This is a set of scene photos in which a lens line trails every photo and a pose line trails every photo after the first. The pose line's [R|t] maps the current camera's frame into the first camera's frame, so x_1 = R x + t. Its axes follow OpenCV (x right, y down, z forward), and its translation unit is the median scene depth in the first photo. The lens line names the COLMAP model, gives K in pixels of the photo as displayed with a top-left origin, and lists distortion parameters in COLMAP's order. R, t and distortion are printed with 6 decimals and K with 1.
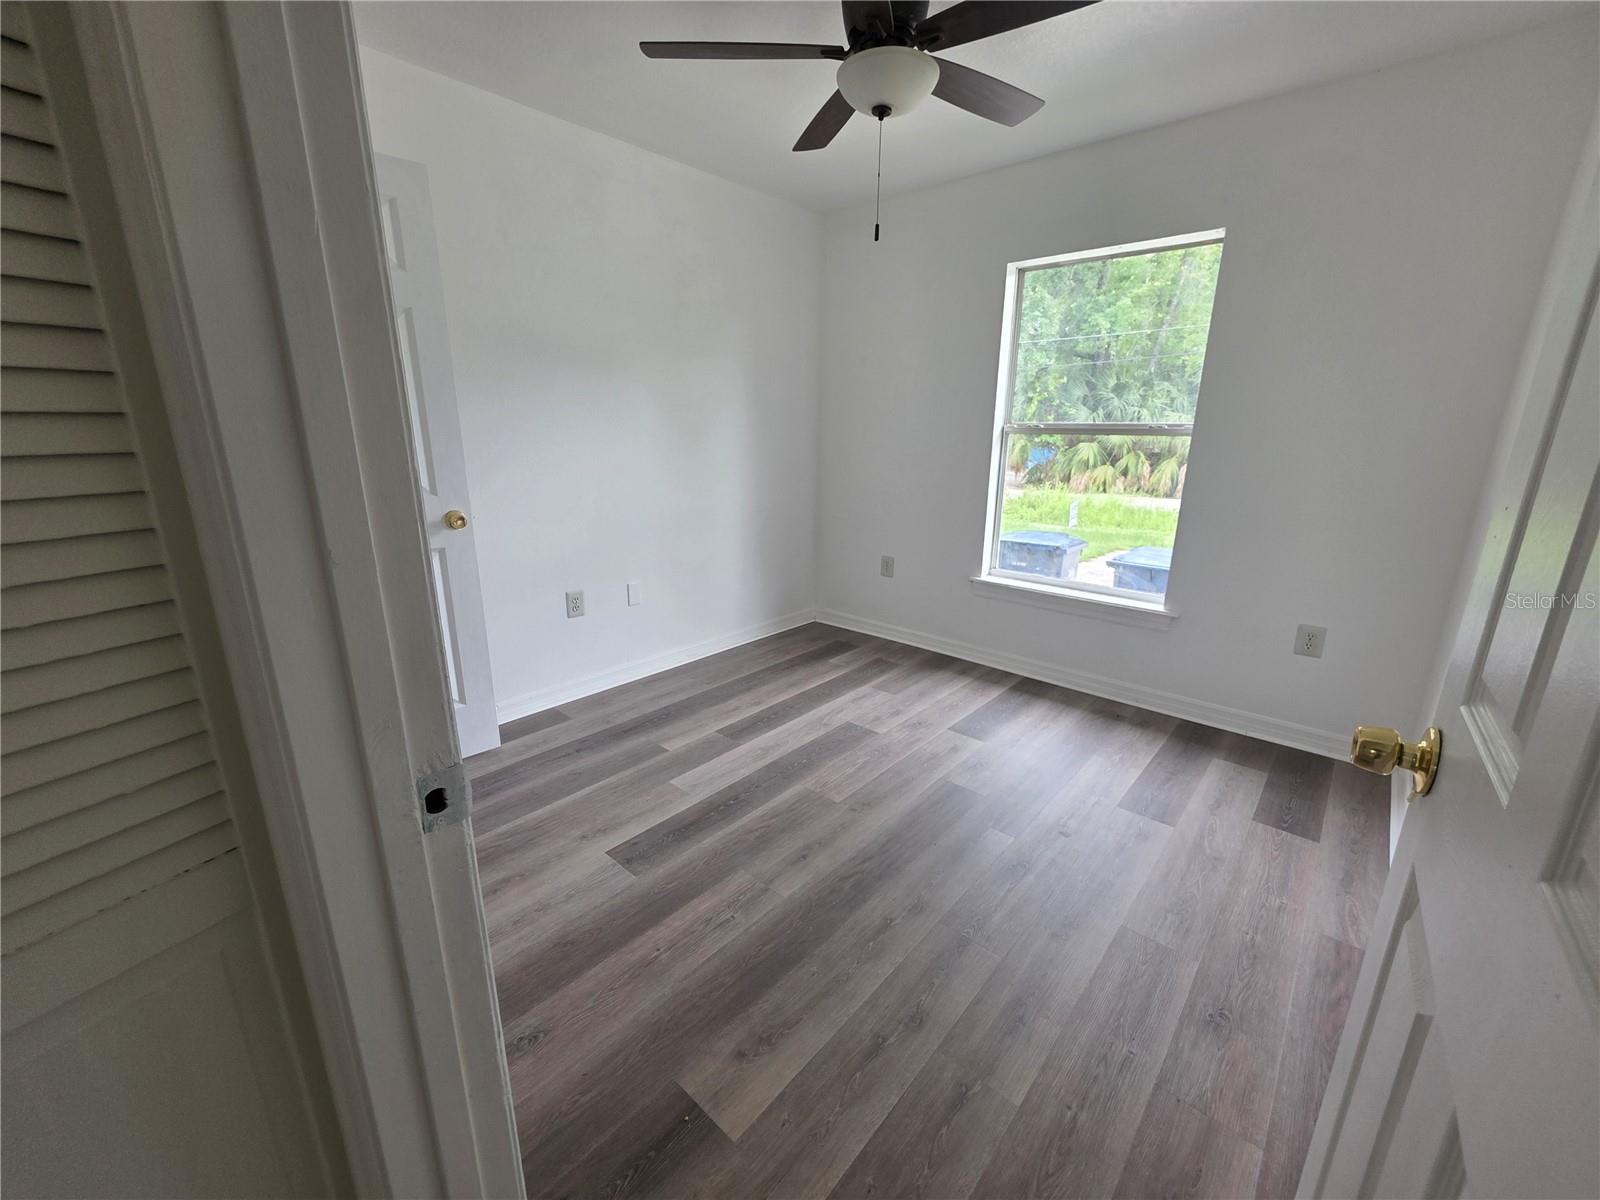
lens RADIAL K [[642.9, 0, 797.7], [0, 642.9, 597.1], [0, 0, 1]] dist [0.000390, -0.000467]
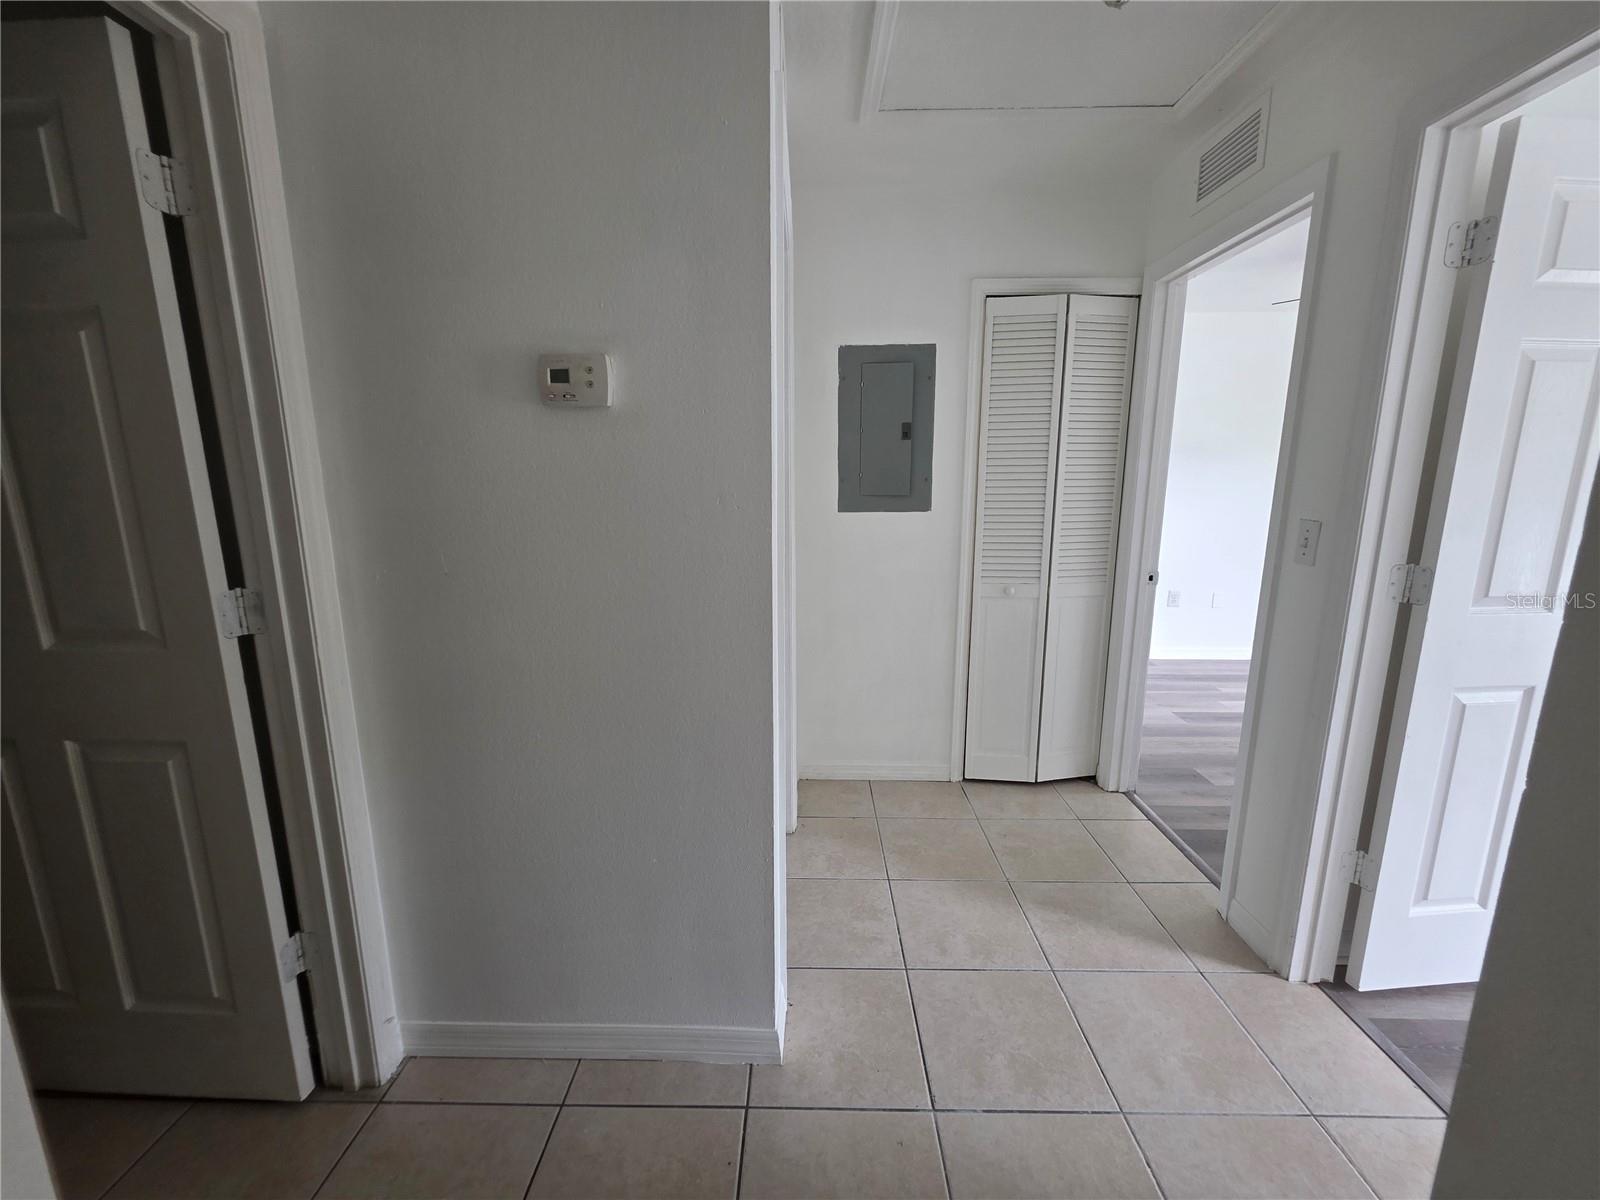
lens RADIAL K [[642.9, 0, 804.4], [0, 642.9, 596.9], [0, 0, 1]] dist [0.000390, -0.000467]
pose [[0.657281, 0.131787, -0.742034, 0.235162], [-0.189911, 0.981782, 0.006146, 0.171620], [0.729325, 0.136881, 0.670335, -0.740261]]
